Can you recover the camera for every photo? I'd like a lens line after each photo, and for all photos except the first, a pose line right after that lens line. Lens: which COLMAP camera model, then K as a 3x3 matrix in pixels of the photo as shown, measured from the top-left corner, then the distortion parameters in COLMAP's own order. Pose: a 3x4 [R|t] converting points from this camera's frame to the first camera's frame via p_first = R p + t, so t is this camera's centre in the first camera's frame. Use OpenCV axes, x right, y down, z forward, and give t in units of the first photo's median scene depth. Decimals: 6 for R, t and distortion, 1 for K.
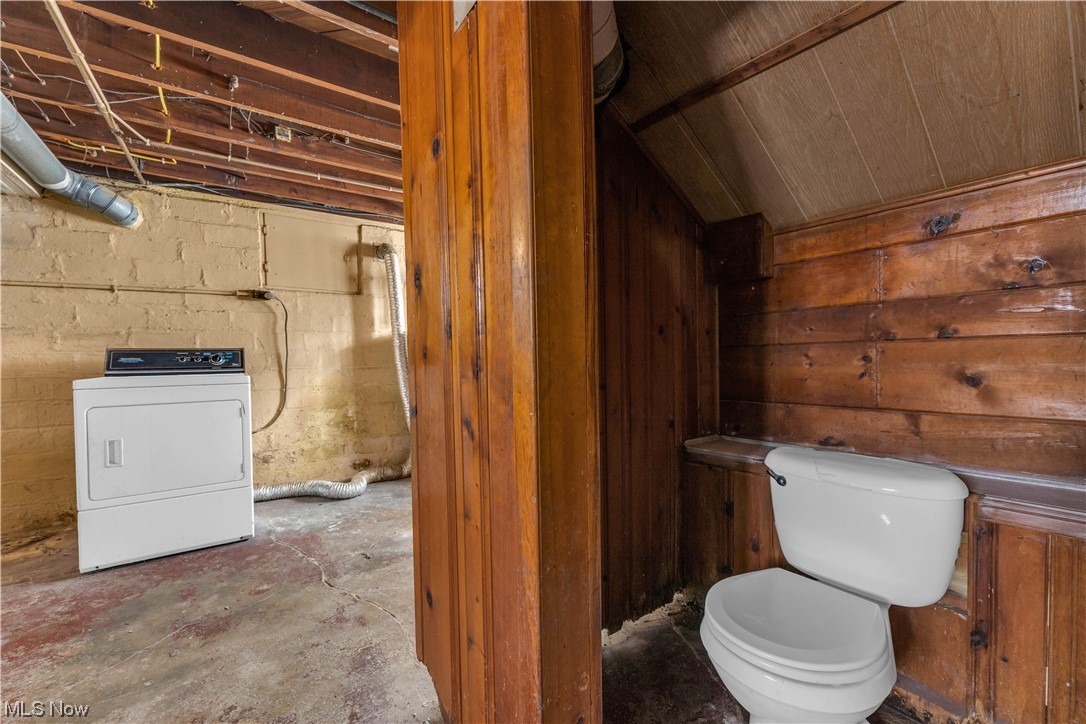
lens RADIAL K [[436.8, 0, 538.4], [0, 436.8, 367.6], [0, 0, 1]] dist [0.000182, 0.000531]
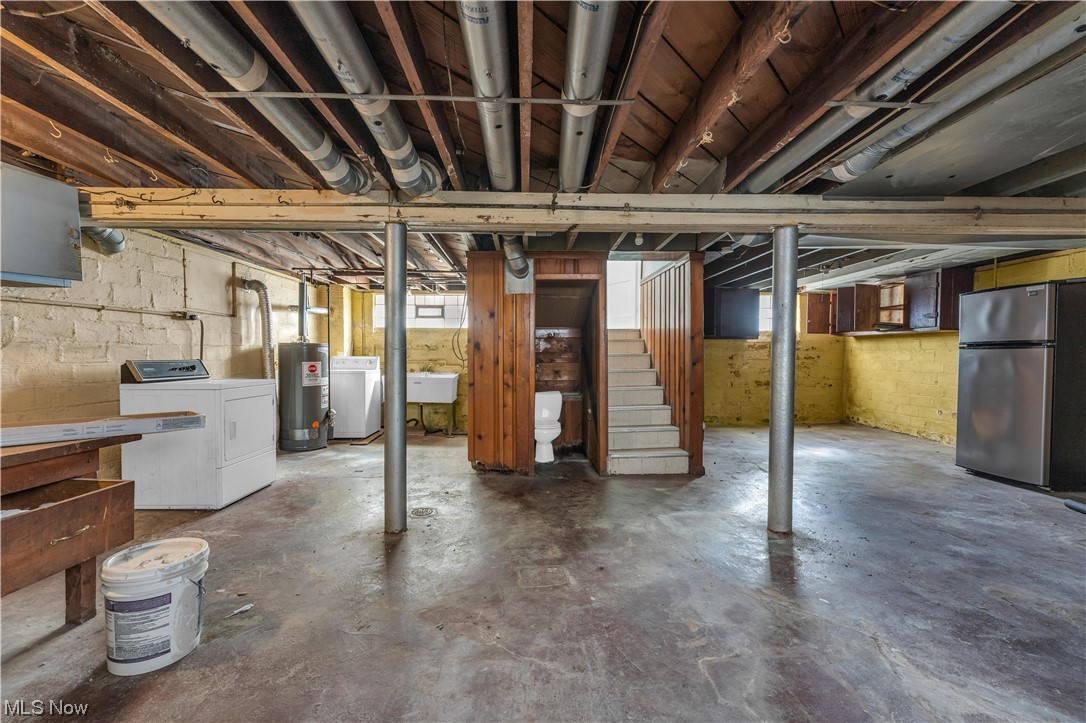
lens RADIAL K [[436.8, 0, 544.4], [0, 436.8, 361.9], [0, 0, 1]] dist [0.000182, 0.000531]
pose [[0.548635, 0.002624, 0.836058, -1.101031], [0.010693, 0.999891, -0.010155, -0.012617], [-0.835994, 0.014512, 0.548547, -0.518375]]
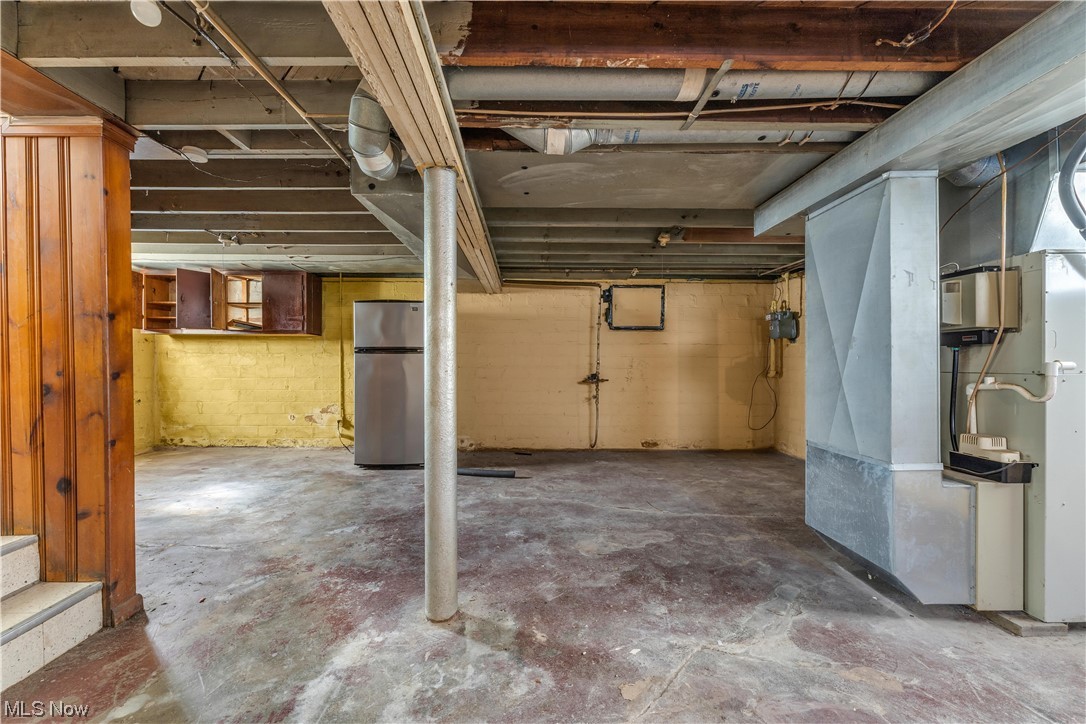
lens RADIAL K [[436.8, 0, 534.2], [0, 436.8, 366.3], [0, 0, 1]] dist [0.000182, 0.000531]
pose [[-0.823981, 0.008188, 0.566558, -0.526253], [0.023556, 0.999526, 0.019814, -0.025044], [-0.566128, 0.029672, -0.823783, 0.007393]]
